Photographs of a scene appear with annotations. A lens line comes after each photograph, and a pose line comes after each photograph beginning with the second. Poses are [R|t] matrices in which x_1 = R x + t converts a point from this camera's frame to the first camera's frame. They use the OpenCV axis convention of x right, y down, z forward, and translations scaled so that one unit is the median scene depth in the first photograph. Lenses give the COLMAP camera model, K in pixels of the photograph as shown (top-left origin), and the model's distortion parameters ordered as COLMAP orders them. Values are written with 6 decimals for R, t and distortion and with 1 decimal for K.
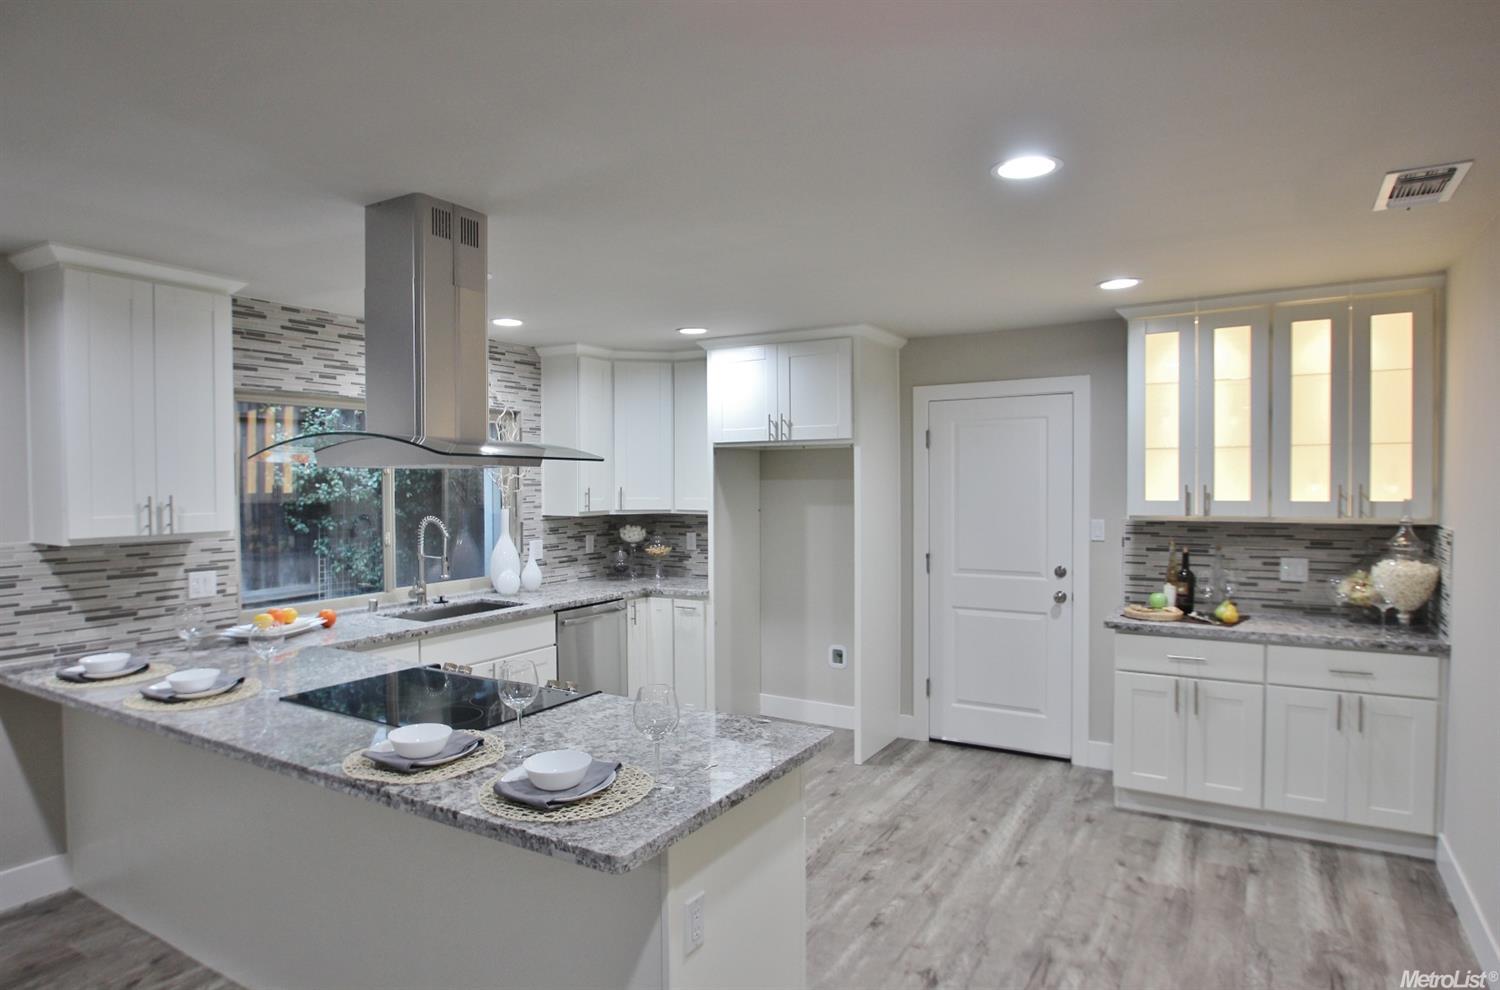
lens RADIAL K [[857.6, 0, 730.9], [0, 857.6, 502.9], [0, 0, 1]] dist [-0.017513, -0.010585]
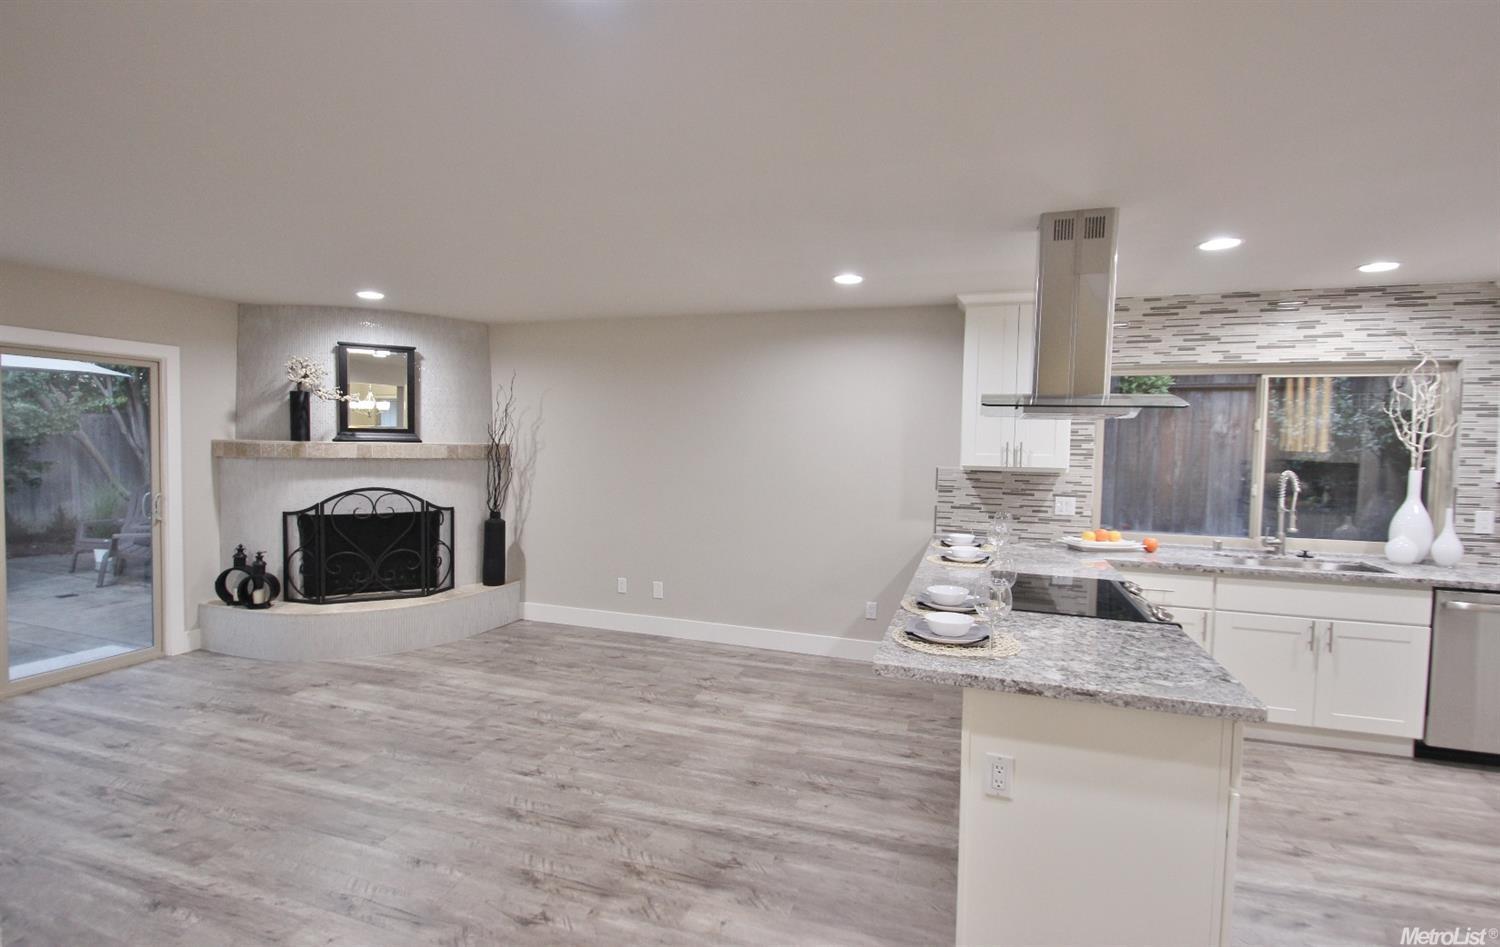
lens RADIAL K [[700.3, 0, 729.6], [0, 700.3, 475.7], [0, 0, 1]] dist [0.013198, -0.018168]
pose [[0.206052, 0.055418, -0.976971, 0.403367], [-0.044248, 0.997901, 0.047273, 0.012959], [0.977540, 0.033488, 0.208071, 0.186421]]
